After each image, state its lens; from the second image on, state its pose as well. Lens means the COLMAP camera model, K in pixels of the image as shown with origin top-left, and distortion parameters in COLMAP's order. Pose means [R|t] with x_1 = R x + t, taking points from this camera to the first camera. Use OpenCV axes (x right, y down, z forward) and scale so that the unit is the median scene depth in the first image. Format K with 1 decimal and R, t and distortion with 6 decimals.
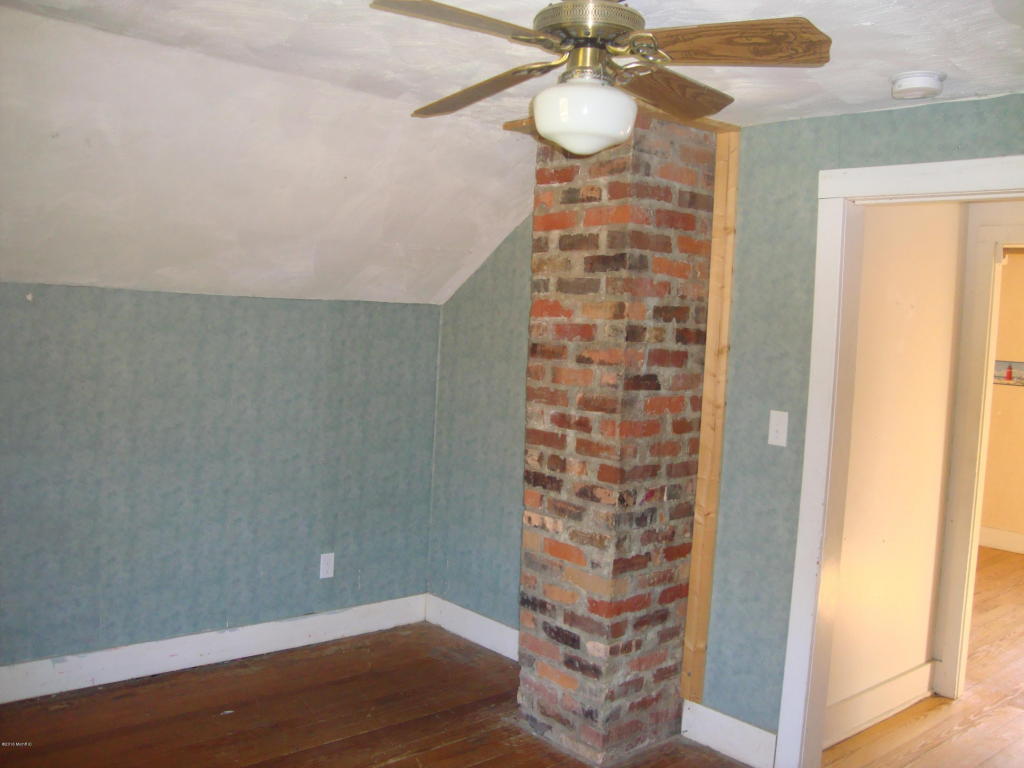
lens RADIAL K [[935.0, 0, 512.0], [0, 935.0, 384.0], [0, 0, 1]] dist [-0.210864, 0.232915]
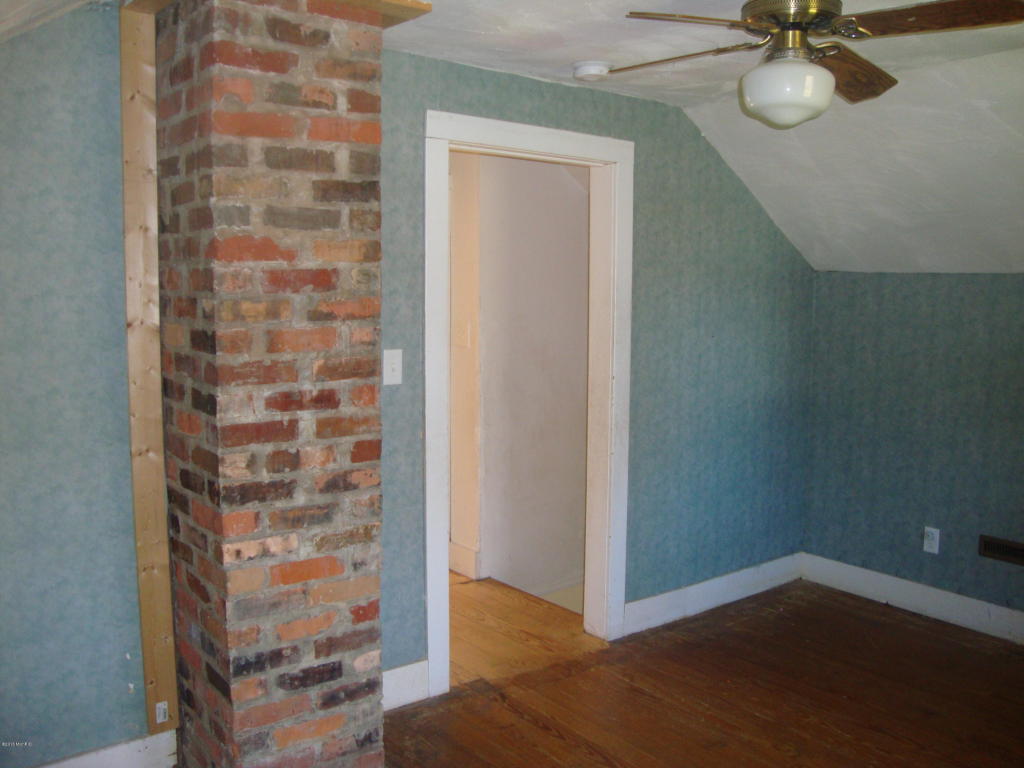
lens RADIAL K [[935.0, 0, 512.0], [0, 935.0, 384.0], [0, 0, 1]] dist [-0.210864, 0.232915]
pose [[0.036125, -0.159521, 0.986533, -0.672499], [0.059139, 0.985789, 0.157235, -0.080714], [-0.997596, 0.052663, 0.045046, 0.808021]]
